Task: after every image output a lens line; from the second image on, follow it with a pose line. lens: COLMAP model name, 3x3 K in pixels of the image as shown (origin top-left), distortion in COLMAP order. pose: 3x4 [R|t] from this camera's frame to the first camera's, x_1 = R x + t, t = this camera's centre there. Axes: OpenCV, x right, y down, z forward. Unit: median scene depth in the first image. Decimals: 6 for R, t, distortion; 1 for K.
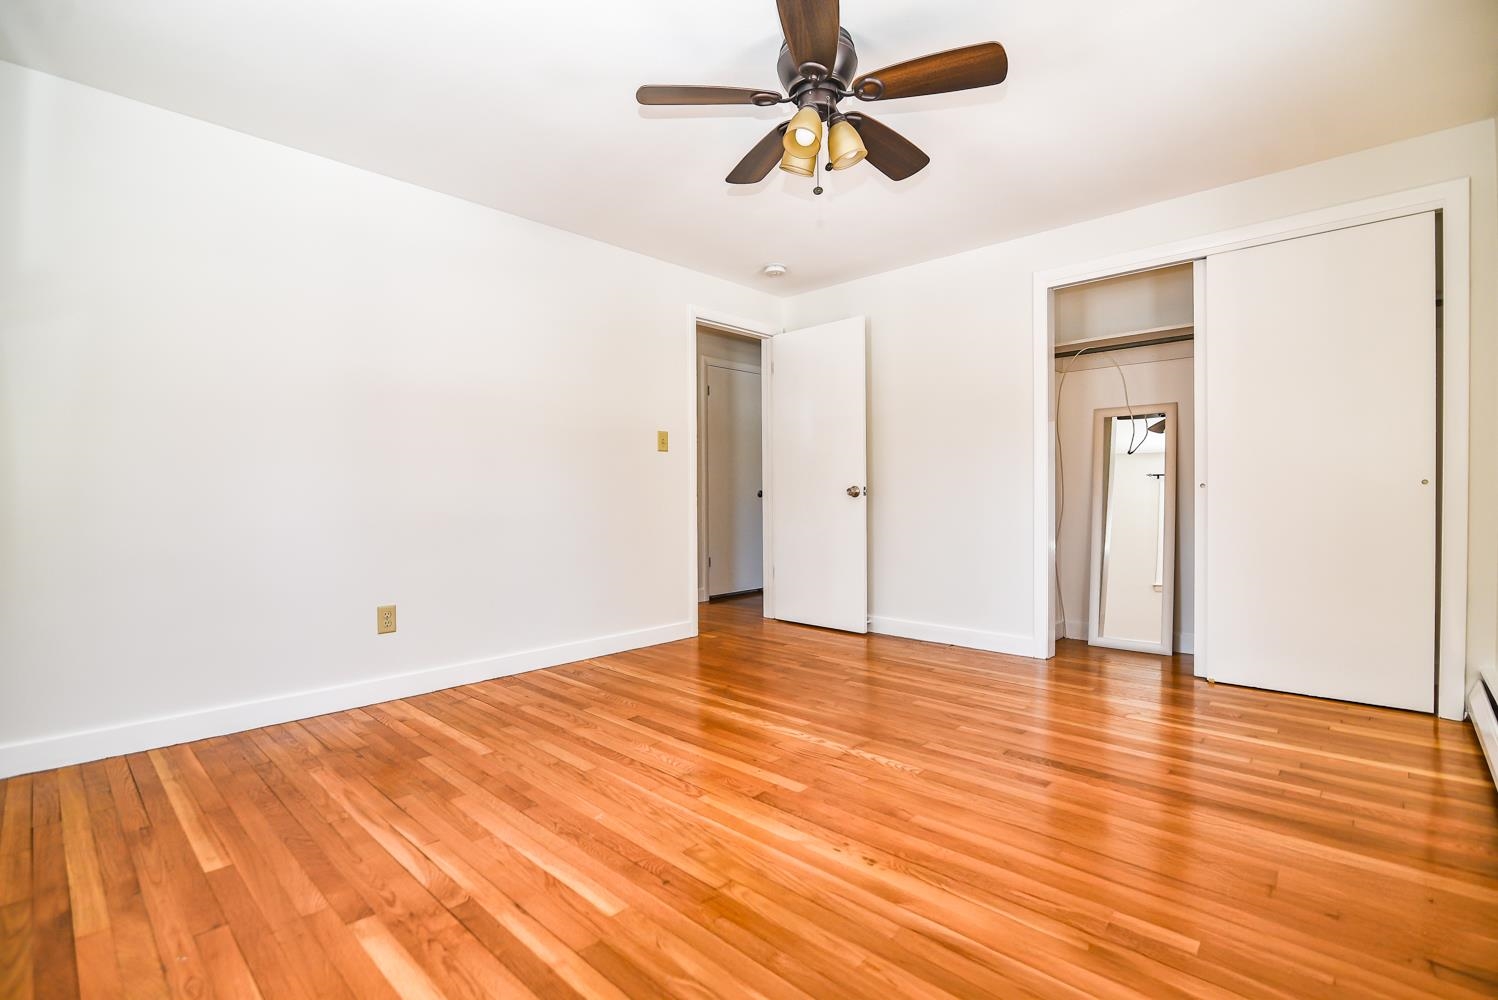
lens RADIAL K [[686.0, 0, 744.9], [0, 686.0, 502.1], [0, 0, 1]] dist [-0.018769, 0.000443]
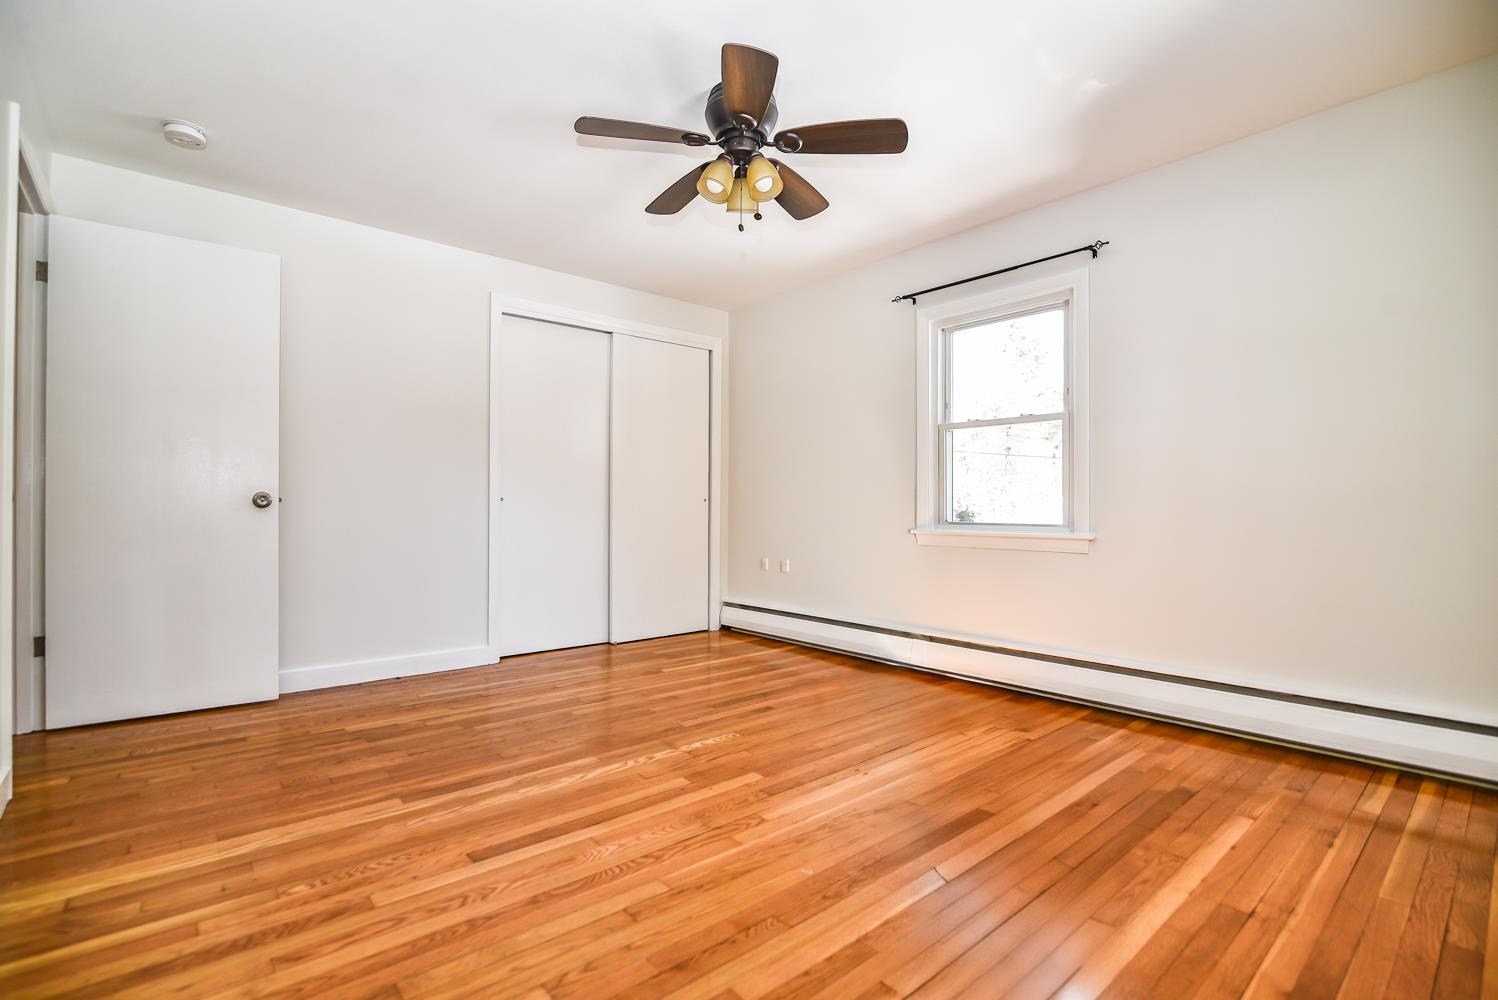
lens RADIAL K [[685.8, 0, 744.5], [0, 685.8, 506.3], [0, 0, 1]] dist [-0.018853, -0.000284]
pose [[0.106113, 0.005517, 0.994339, -0.837037], [0.007741, 0.999950, -0.006375, -0.001455], [-0.994324, 0.008374, 0.106065, 0.752892]]
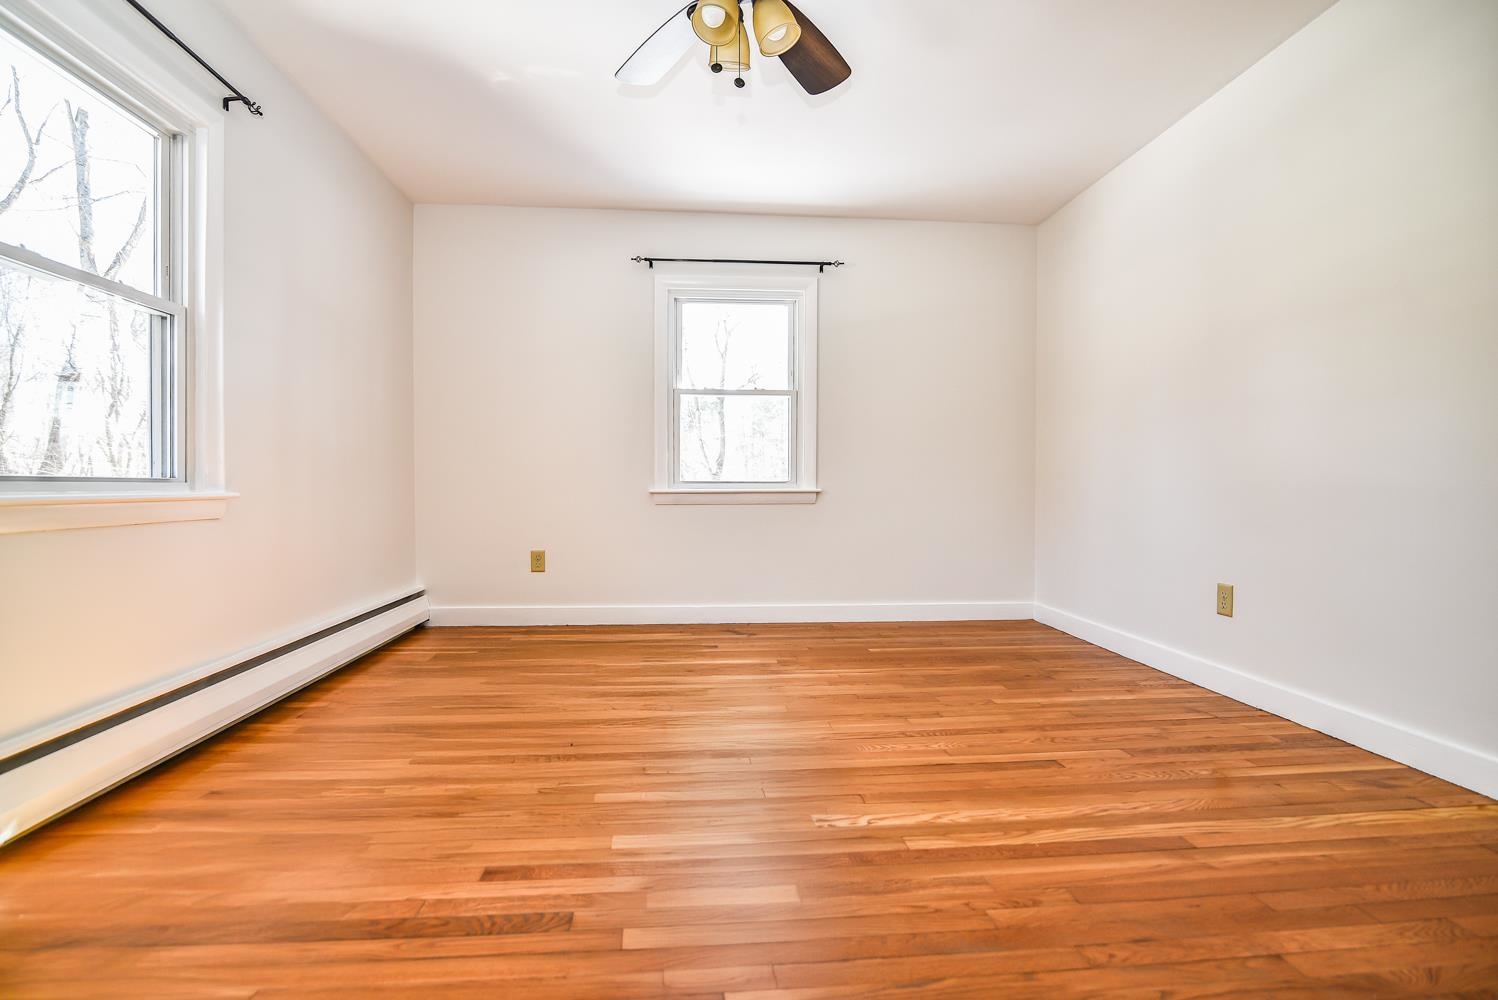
lens RADIAL K [[708.5, 0, 751.0], [0, 708.5, 497.1], [0, 0, 1]] dist [-0.021263, 0.000117]
pose [[-0.664716, 0.015813, -0.746928, 0.646327], [-0.005726, 0.999639, 0.026258, 0.025229], [0.747074, 0.021731, -0.664386, 1.366629]]
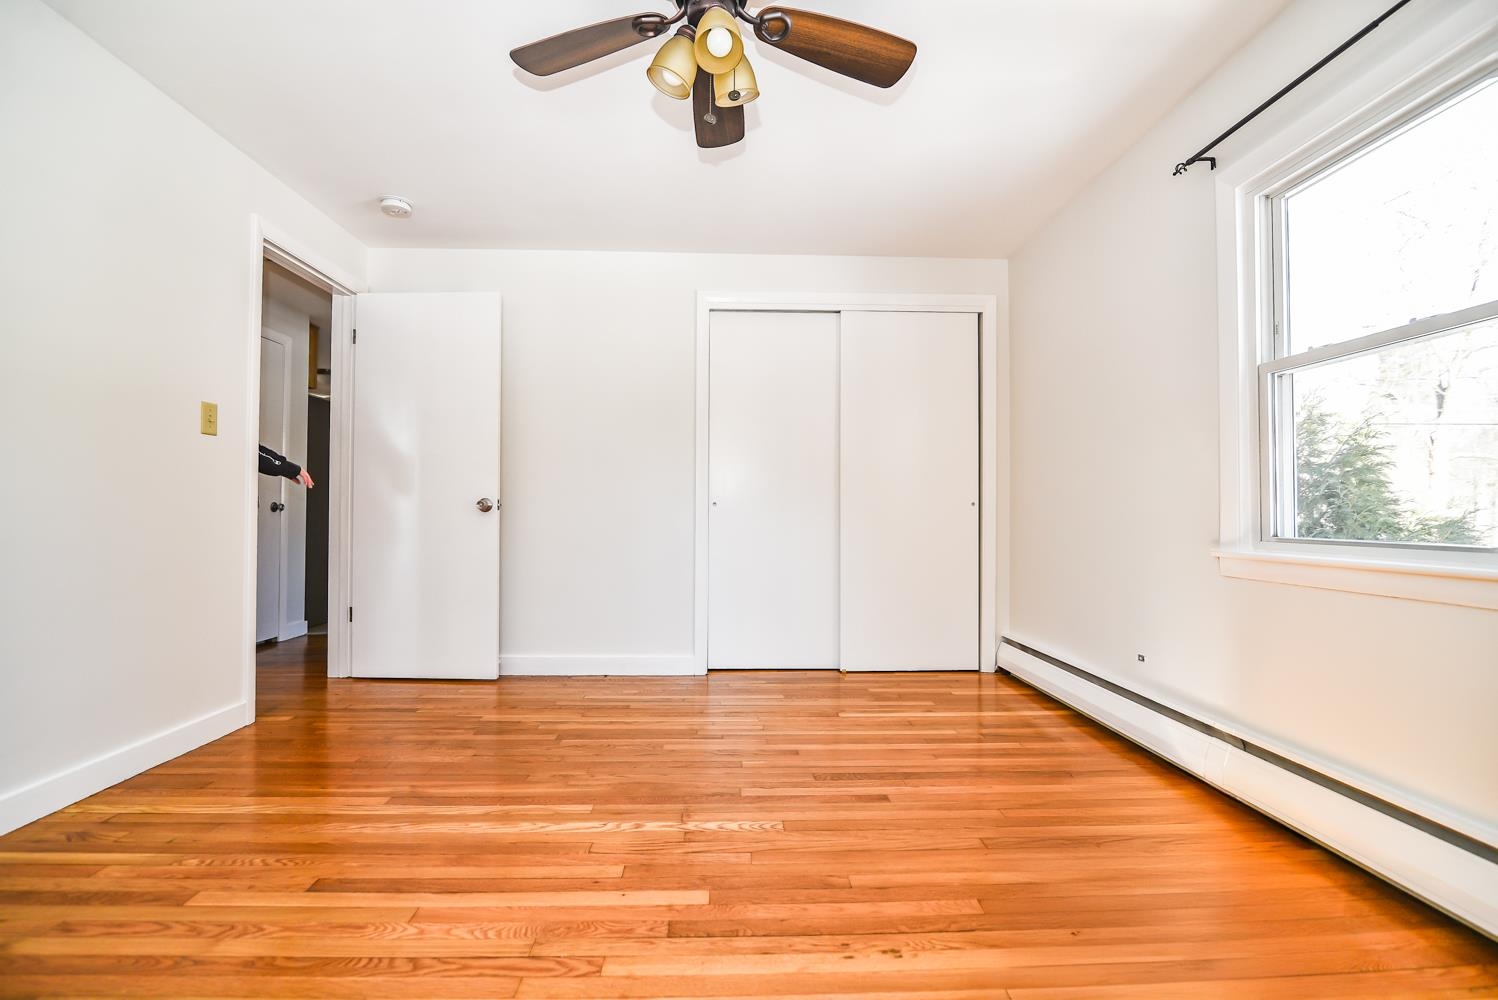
lens RADIAL K [[686.0, 0, 744.9], [0, 686.0, 502.1], [0, 0, 1]] dist [-0.018769, 0.000443]
pose [[0.701711, 0.020818, 0.712157, -0.355472], [-0.000544, 0.999588, -0.028685, 0.007464], [-0.712461, 0.019741, 0.701434, 0.364961]]
